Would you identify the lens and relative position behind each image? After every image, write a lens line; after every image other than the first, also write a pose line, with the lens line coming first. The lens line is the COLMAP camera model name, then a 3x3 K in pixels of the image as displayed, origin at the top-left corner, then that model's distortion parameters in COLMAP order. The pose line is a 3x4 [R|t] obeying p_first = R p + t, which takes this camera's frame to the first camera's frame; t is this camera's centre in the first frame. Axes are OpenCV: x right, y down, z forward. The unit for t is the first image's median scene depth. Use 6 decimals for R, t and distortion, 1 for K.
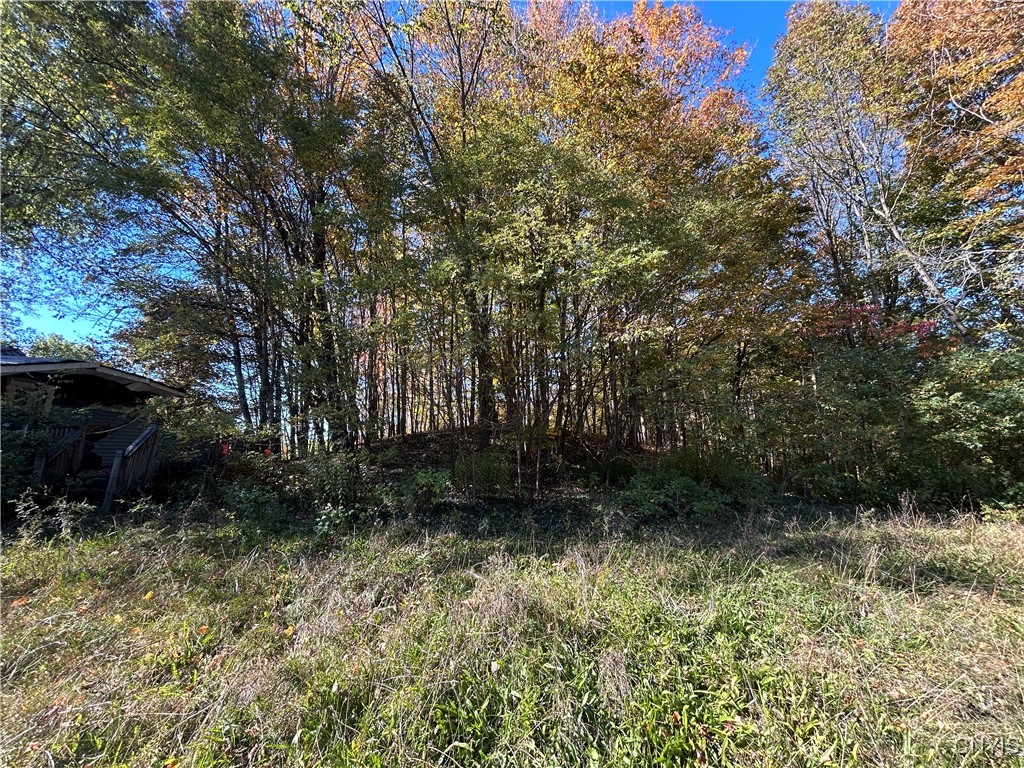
lens RADIAL K [[411.7, 0, 512.8], [0, 411.7, 382.3], [0, 0, 1]] dist [-0.000842, 0.000467]
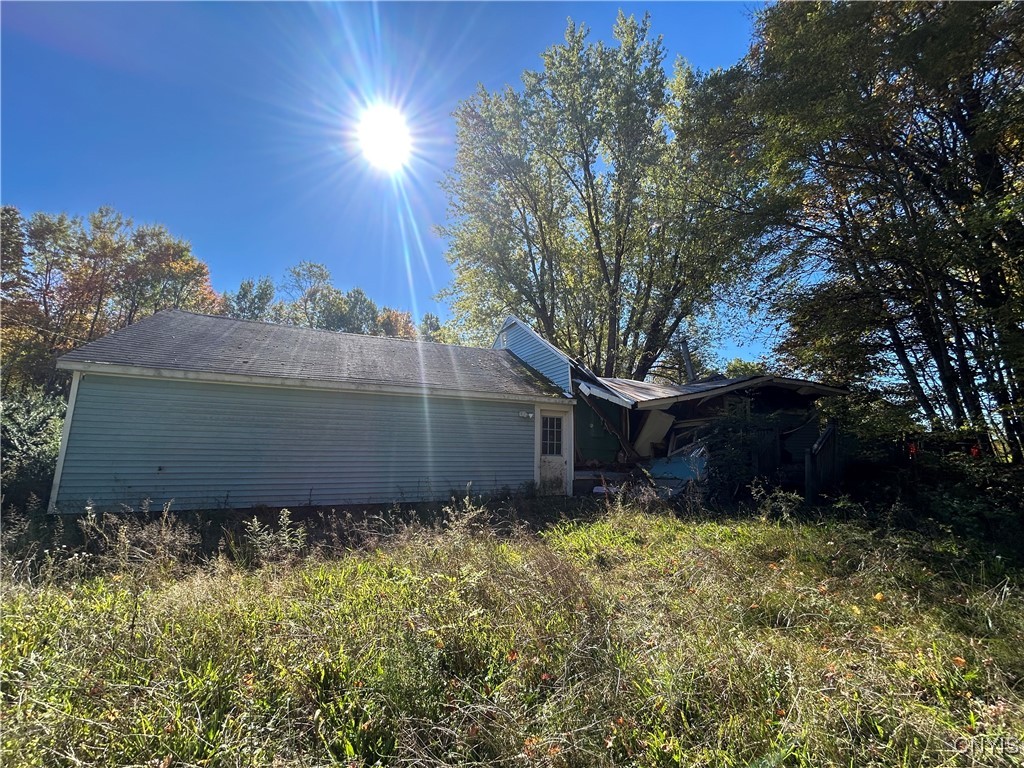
lens RADIAL K [[411.7, 0, 512.8], [0, 411.7, 382.3], [0, 0, 1]] dist [-0.000842, 0.000467]
pose [[0.213747, -0.141708, -0.966556, -0.011157], [0.148942, 0.982583, -0.111120, -0.005121], [0.965468, -0.120210, 0.231130, -0.009246]]
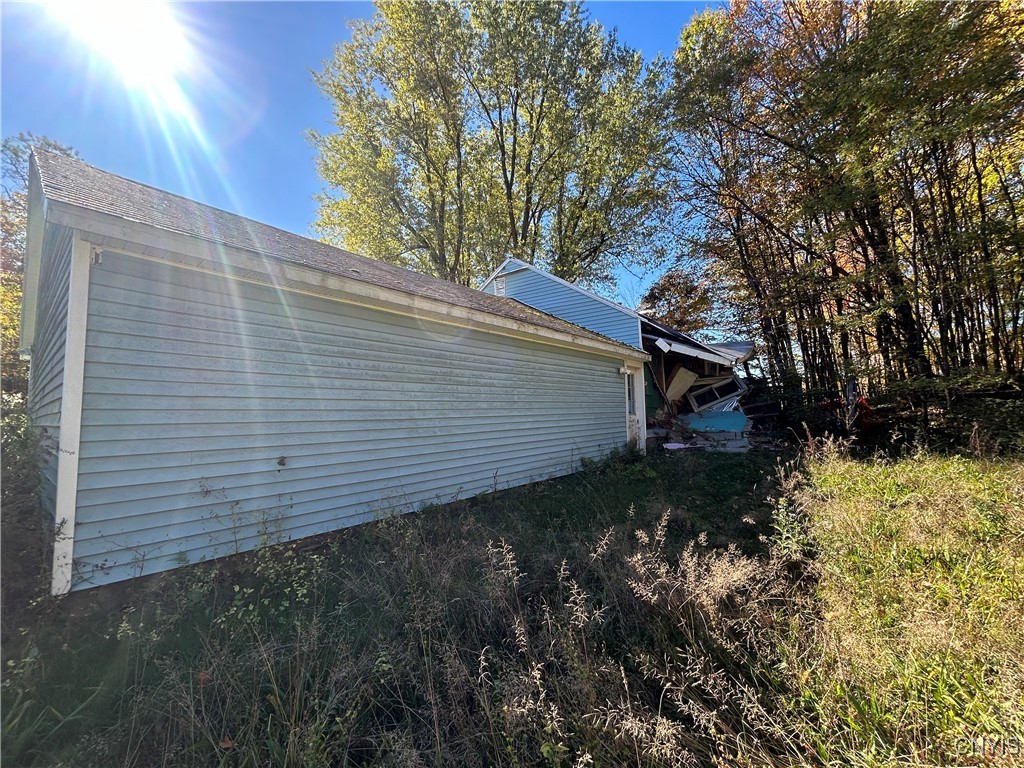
lens RADIAL K [[411.7, 0, 512.8], [0, 411.7, 382.3], [0, 0, 1]] dist [-0.000842, 0.000467]
pose [[0.640916, -0.066020, -0.764767, -0.444589], [0.149725, 0.987910, 0.040194, -0.082304], [0.752868, -0.140266, 0.643052, -0.529024]]
